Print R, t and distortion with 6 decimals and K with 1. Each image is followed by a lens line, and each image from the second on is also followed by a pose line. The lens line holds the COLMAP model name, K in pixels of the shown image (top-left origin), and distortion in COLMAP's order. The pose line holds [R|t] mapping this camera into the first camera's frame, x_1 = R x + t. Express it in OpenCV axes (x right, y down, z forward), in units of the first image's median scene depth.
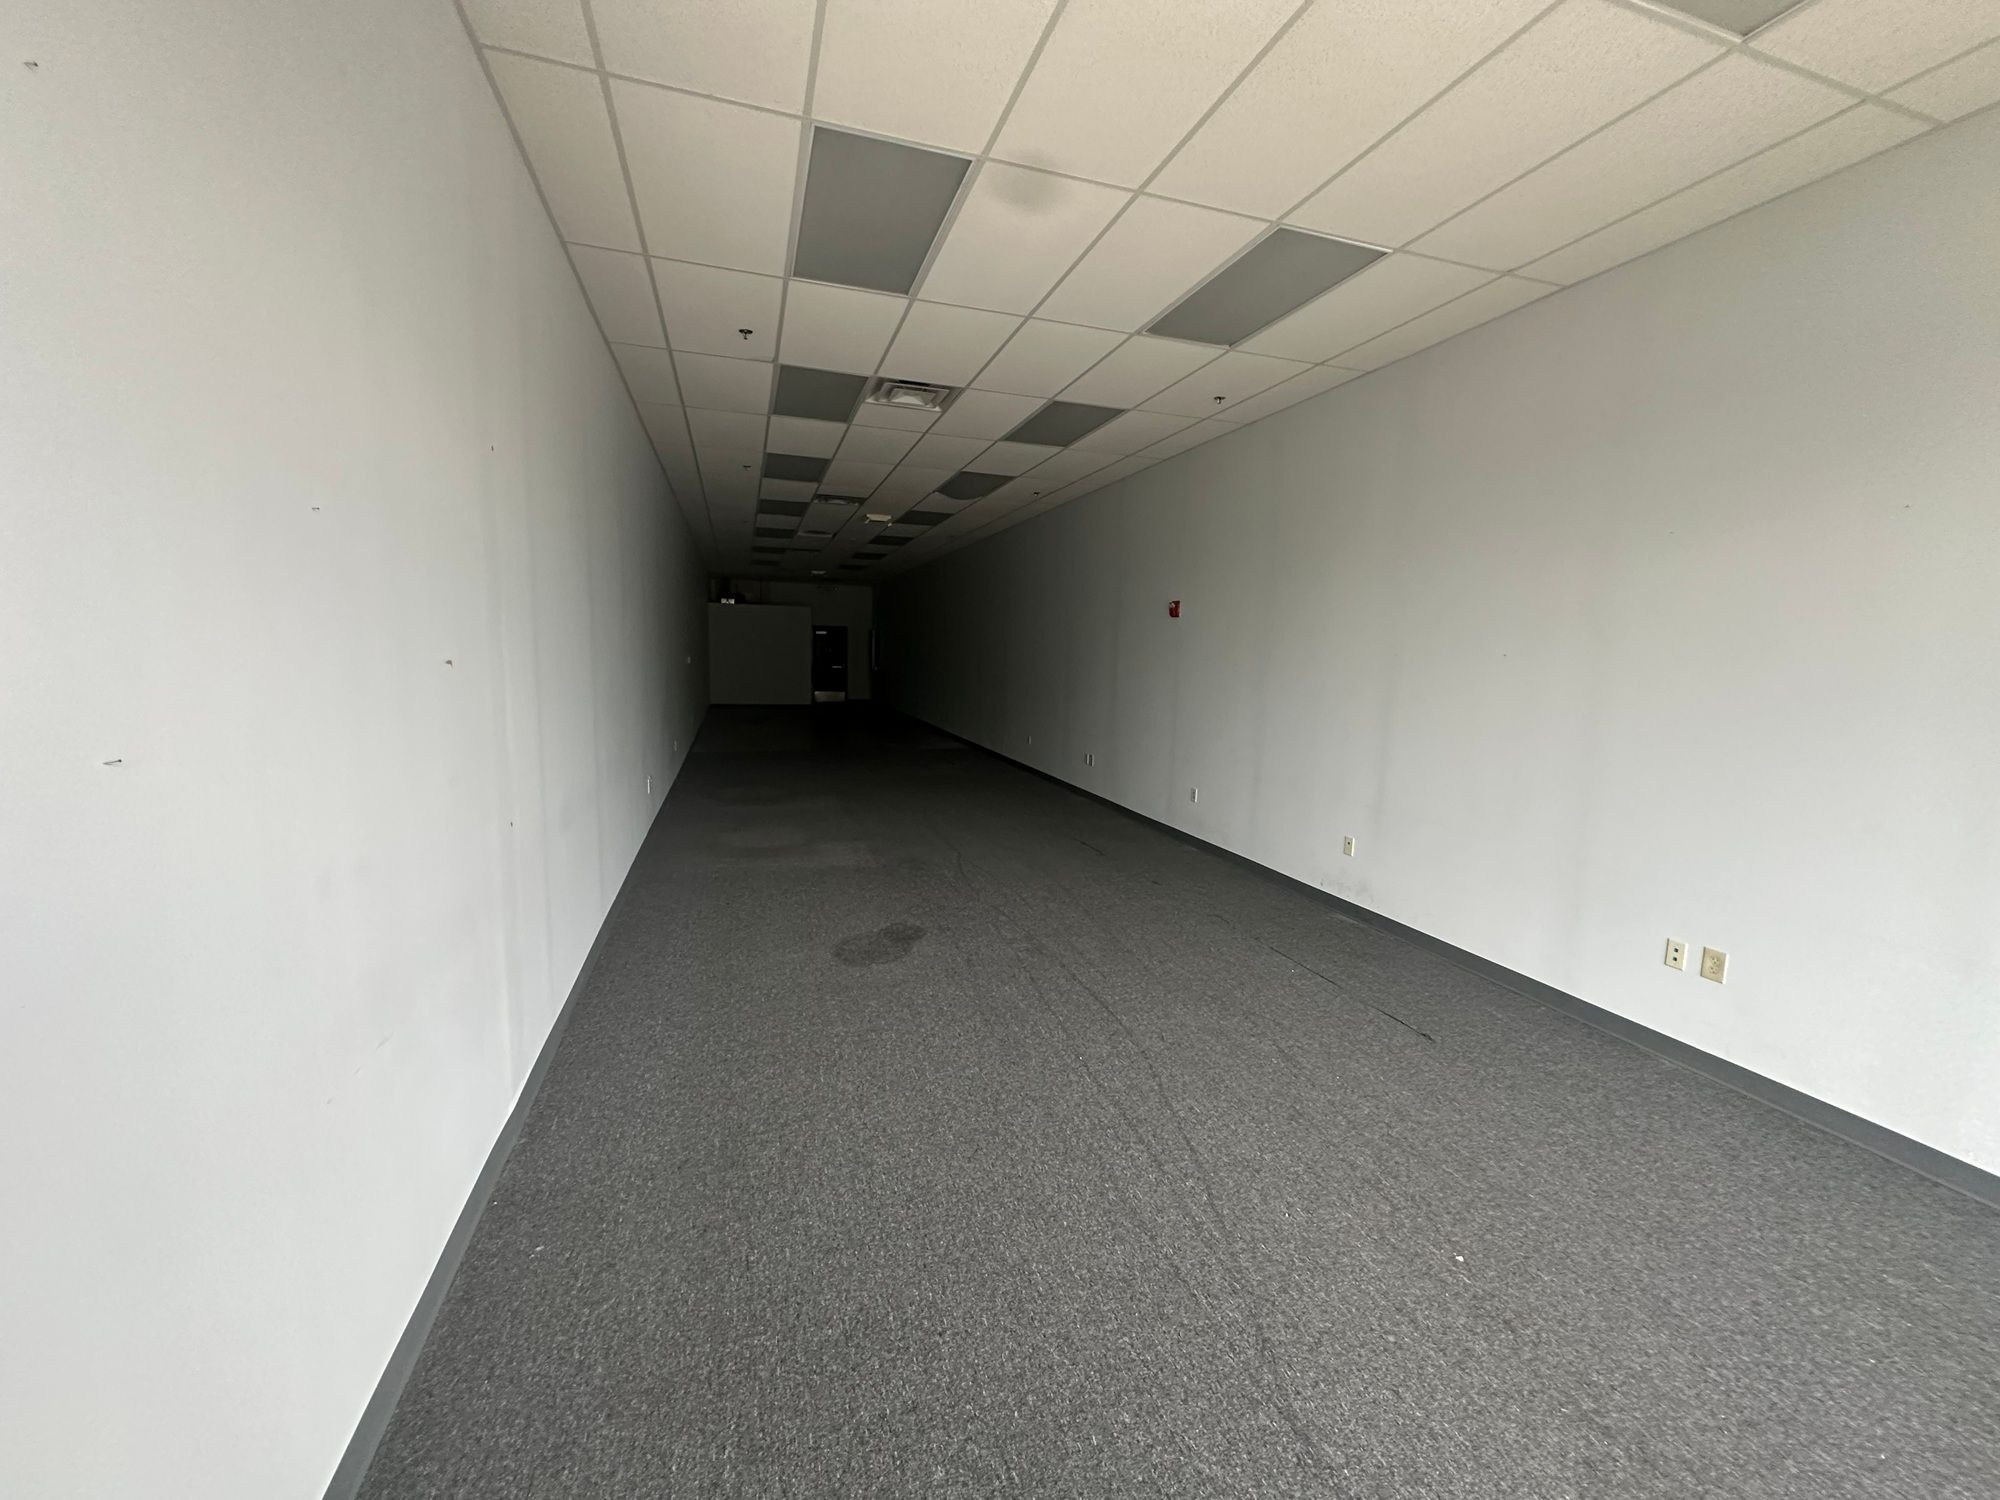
lens RADIAL K [[803.8, 0, 1000.8], [0, 803.8, 751.0], [0, 0, 1]] dist [-0.002486, 0.000599]
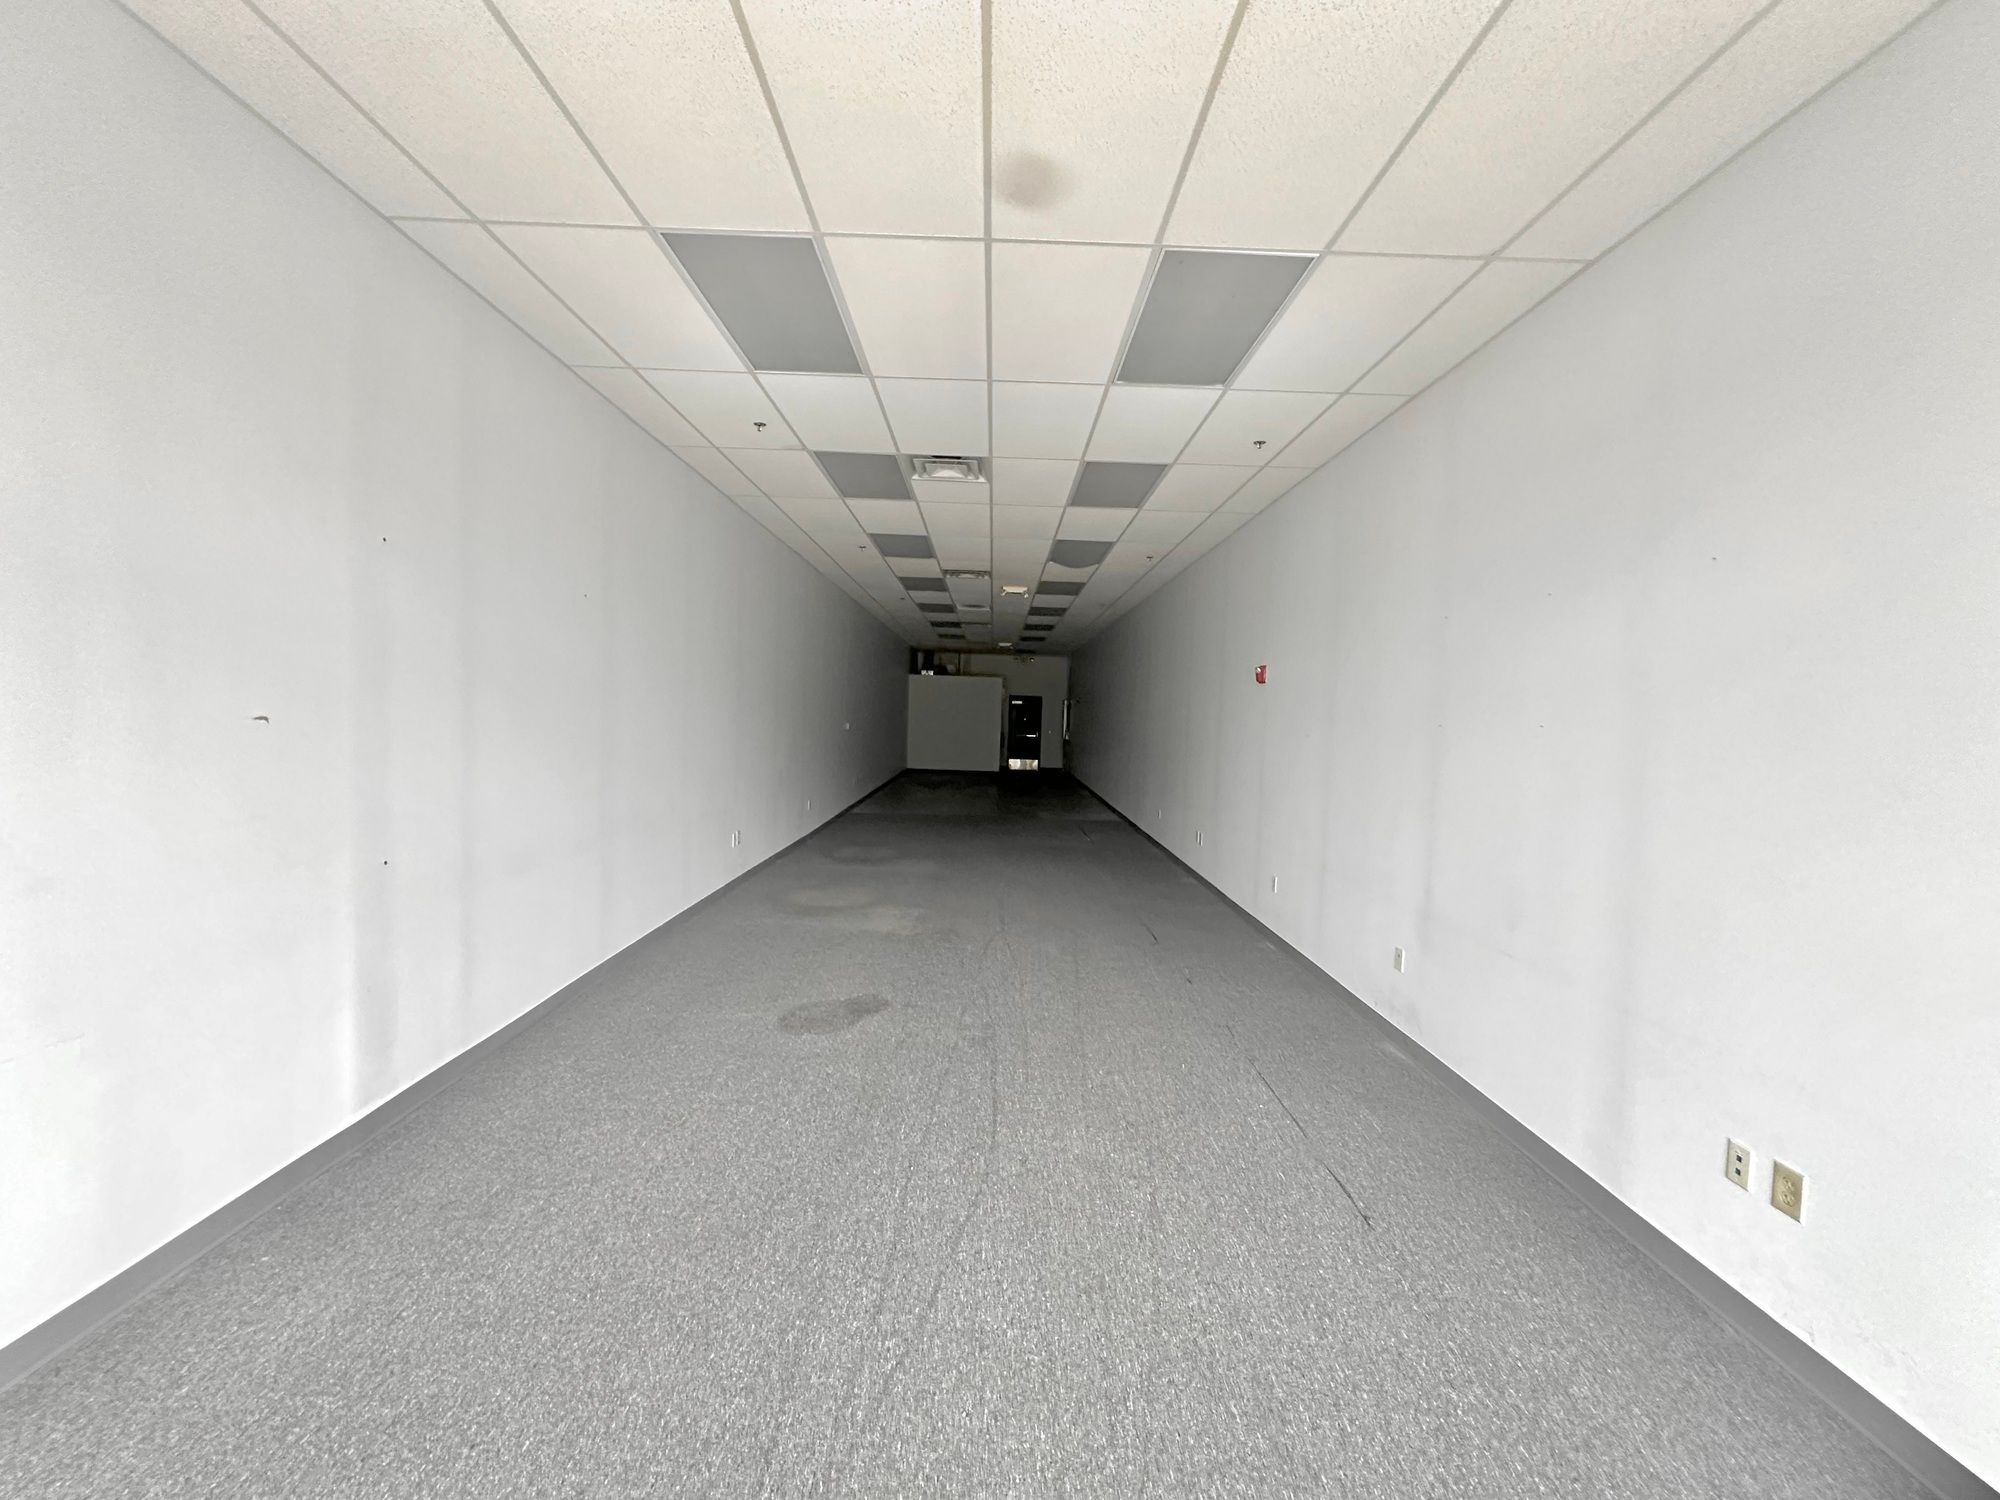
lens RADIAL K [[803.8, 0, 1005.4], [0, 803.8, 749.5], [0, 0, 1]] dist [-0.002486, 0.000599]
pose [[0.953480, 0.019702, -0.300812, 0.291172], [-0.046478, 0.995538, -0.082116, -0.007748], [0.297852, 0.092277, 0.950142, 0.090085]]
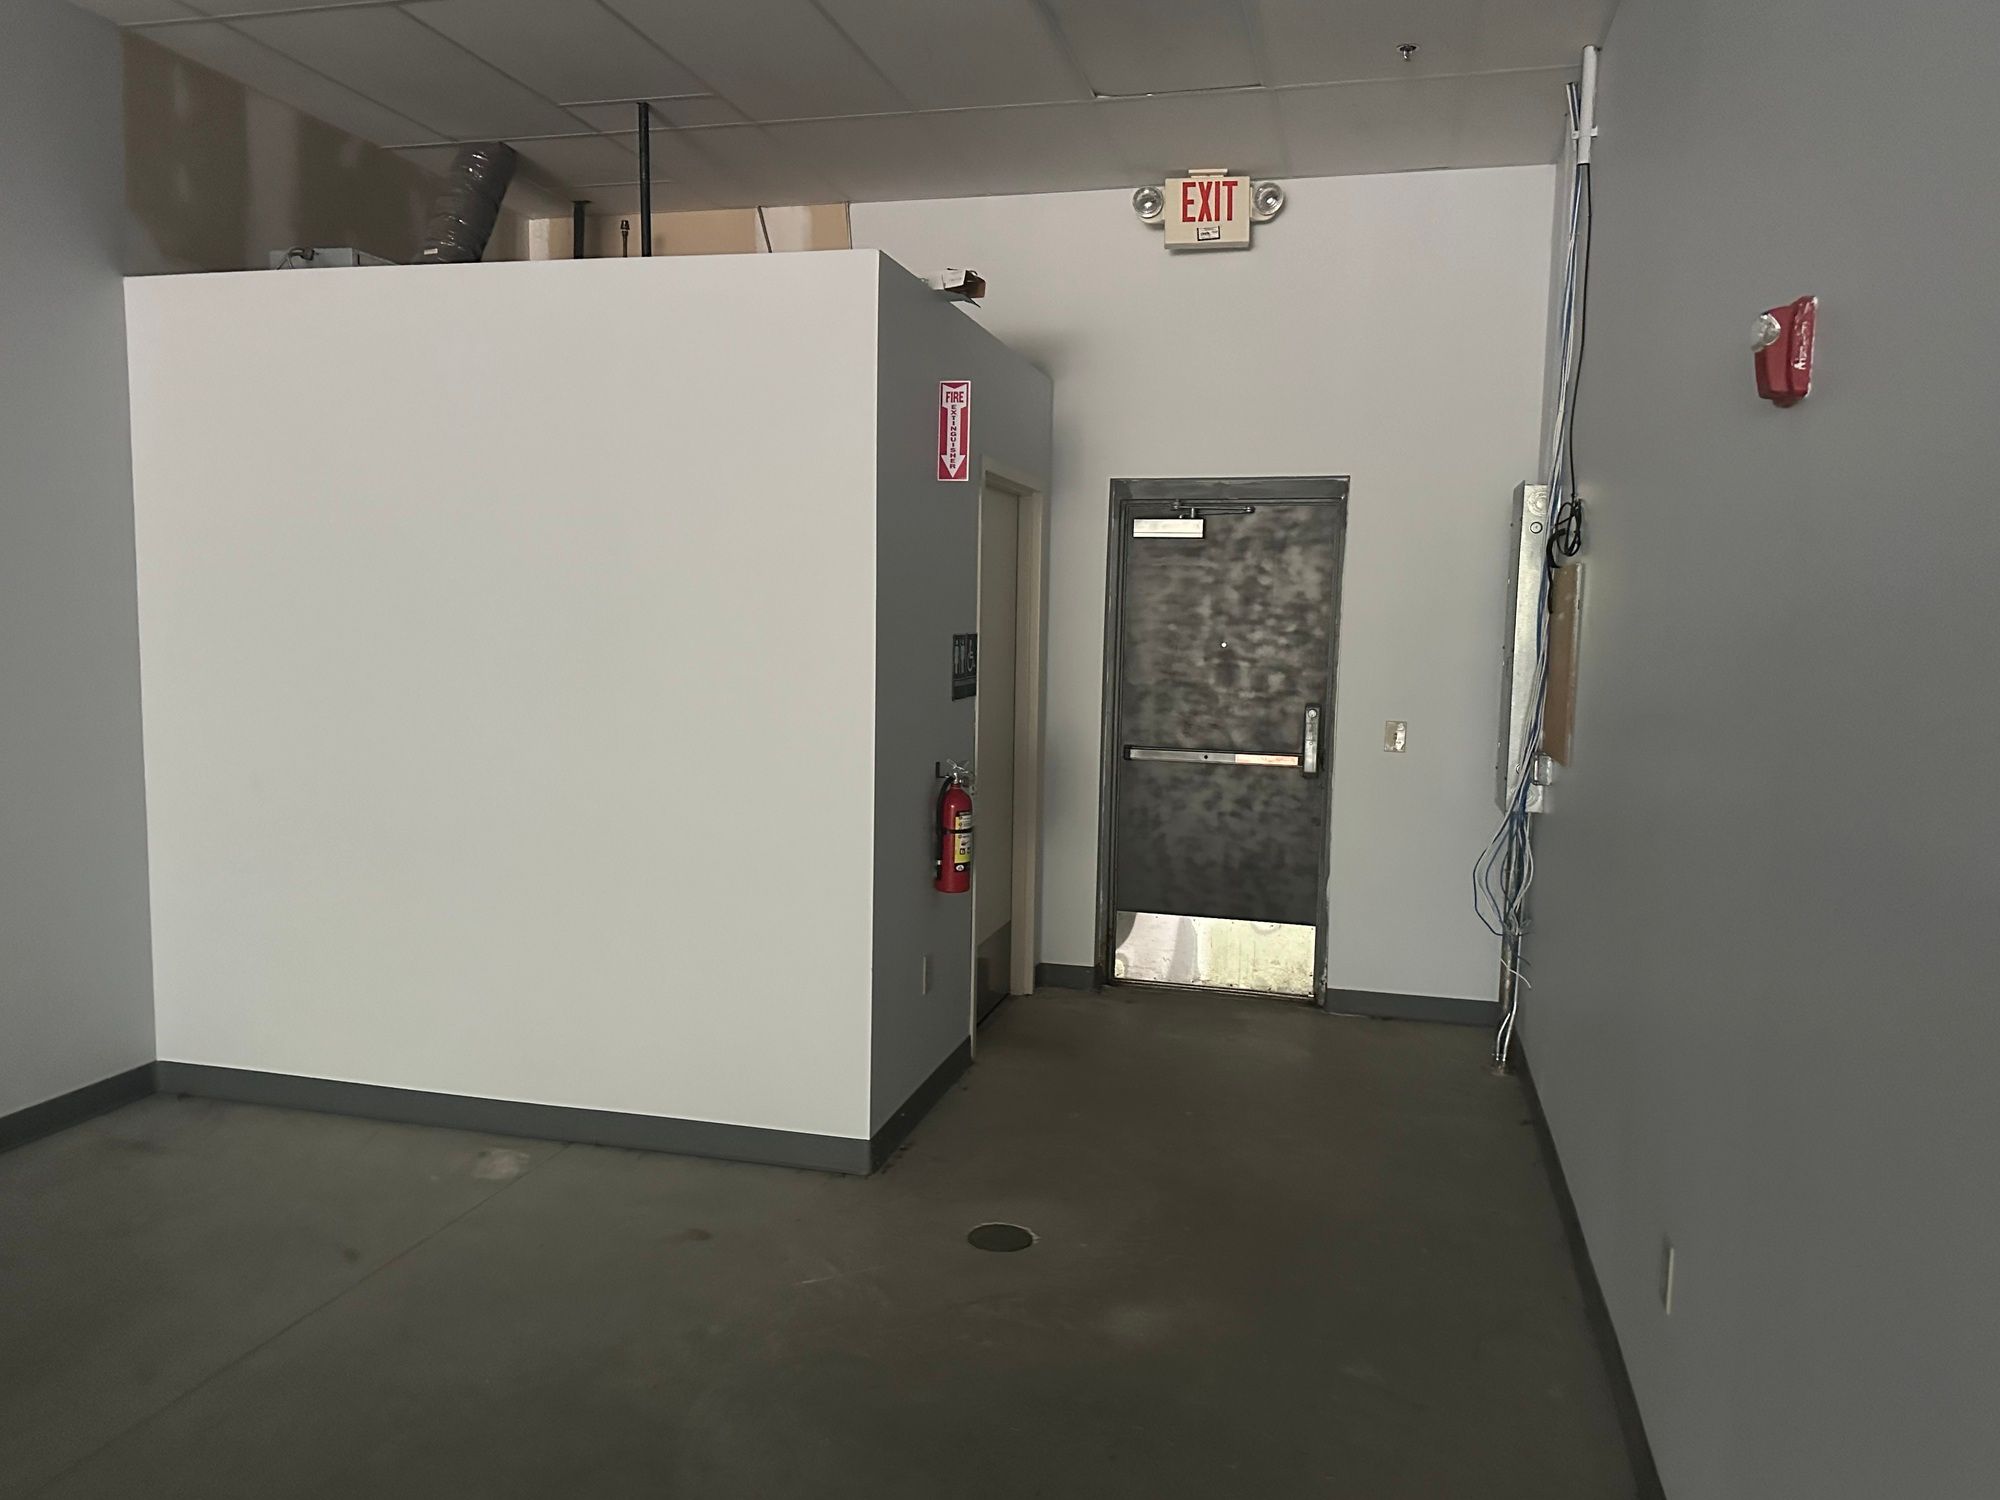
lens RADIAL K [[1472.2, 0, 991.1], [0, 1472.2, 755.5], [0, 0, 1]] dist [-0.002929, -0.004781]
pose [[0.844611, 0.051131, -0.532934, -0.419703], [-0.074665, 0.996951, -0.022680, -0.389914], [0.530149, 0.058947, 0.845853, 3.022434]]
